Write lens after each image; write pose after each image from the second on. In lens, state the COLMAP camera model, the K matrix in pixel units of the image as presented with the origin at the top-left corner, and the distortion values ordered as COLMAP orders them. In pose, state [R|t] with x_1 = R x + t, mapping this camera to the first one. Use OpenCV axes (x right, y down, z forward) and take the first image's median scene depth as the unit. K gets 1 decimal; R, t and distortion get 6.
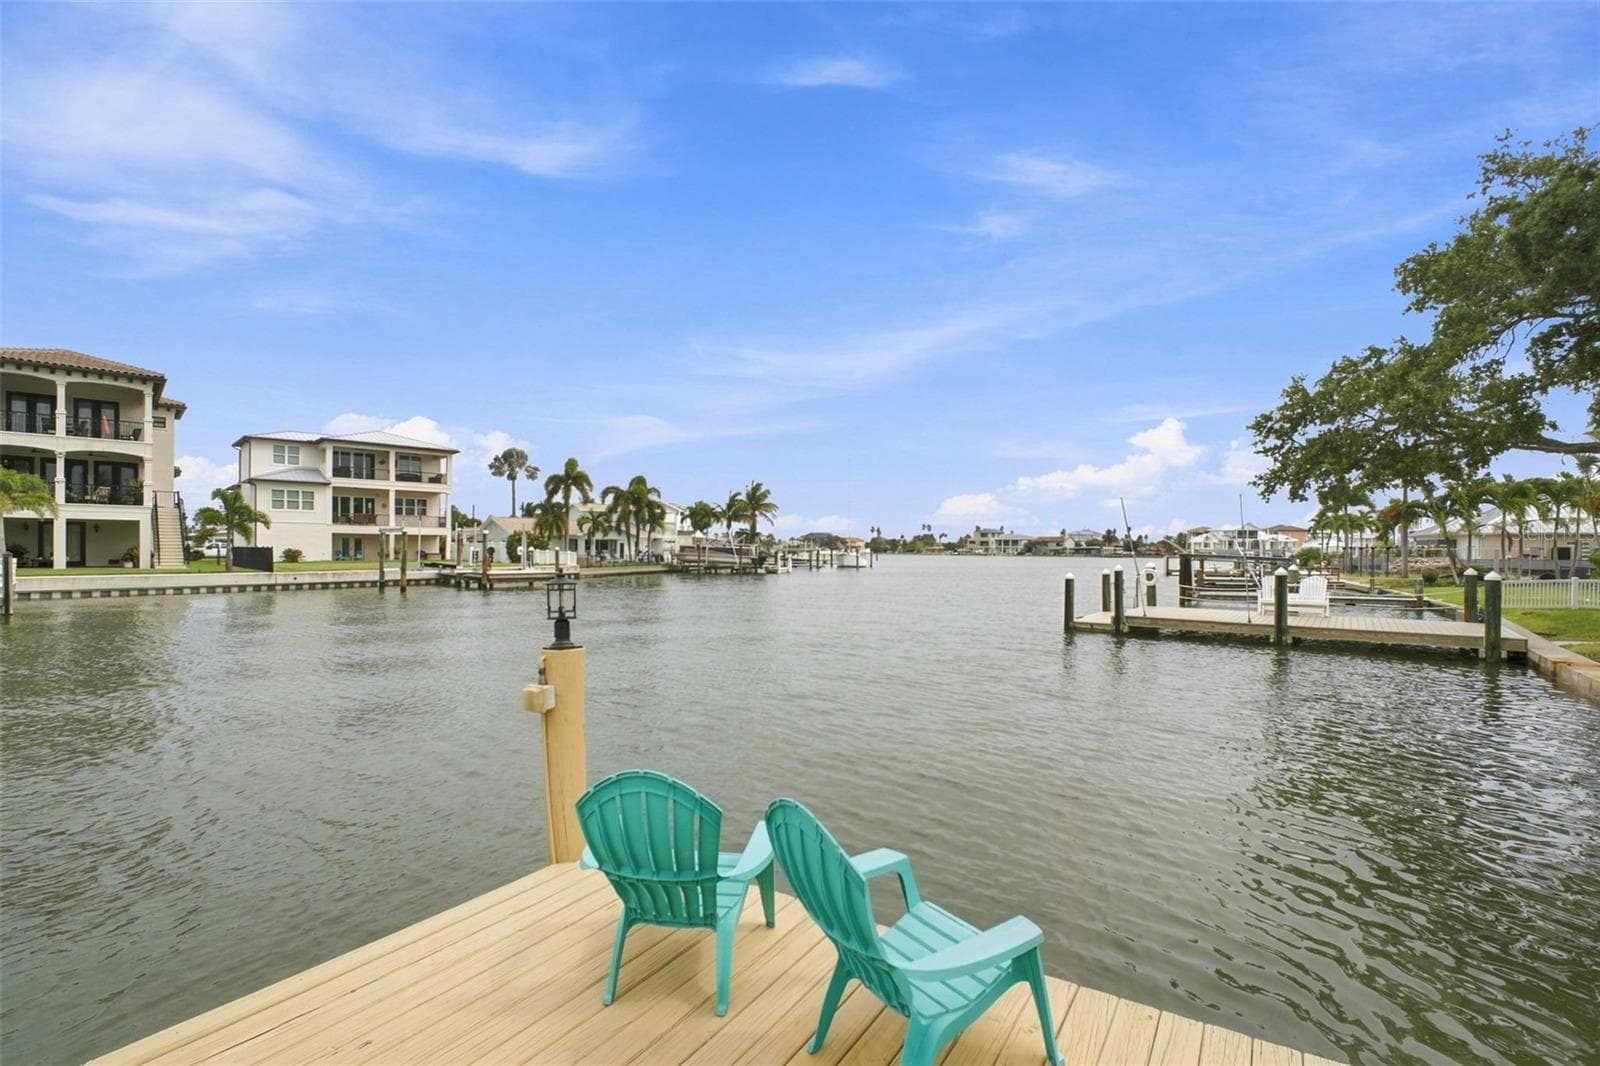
lens RADIAL K [[733.5, 0, 795.6], [0, 733.5, 550.9], [0, 0, 1]] dist [-0.021660, -0.000300]
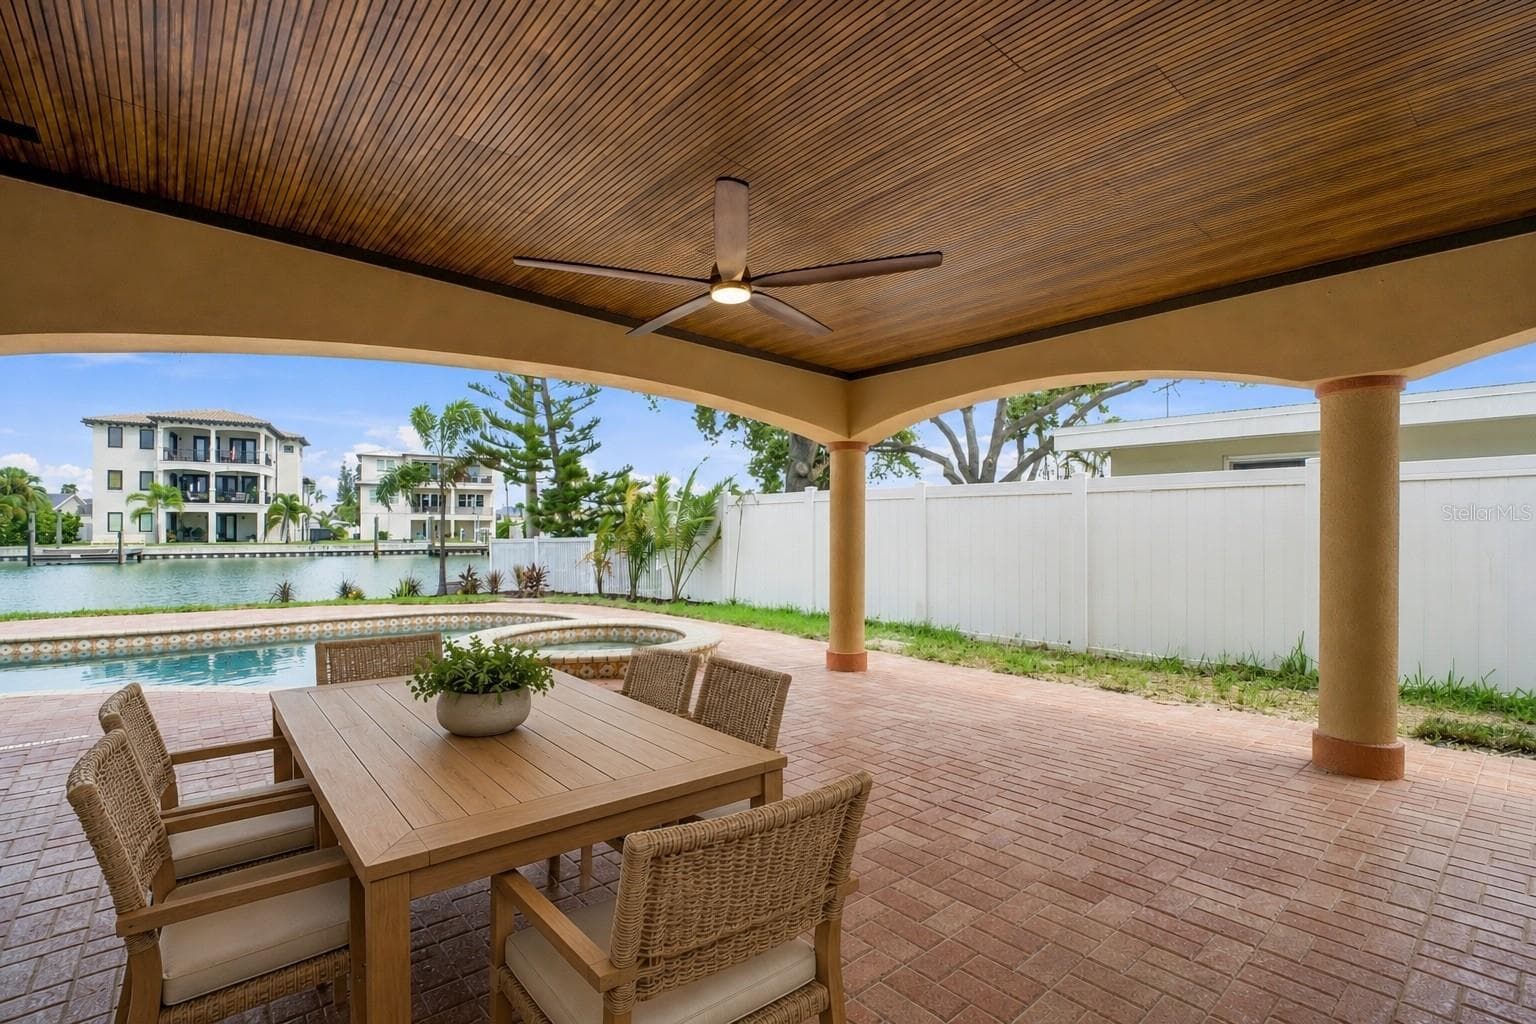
lens RADIAL K [[700.4, 0, 764.2], [0, 700.4, 532.7], [0, 0, 1]] dist [-0.001753, -0.000684]
pose [[0.950478, -0.005543, -0.310742, 0.503633], [0.004576, 0.999982, -0.003839, 0.010396], [0.310758, 0.002227, 0.950486, -0.108337]]
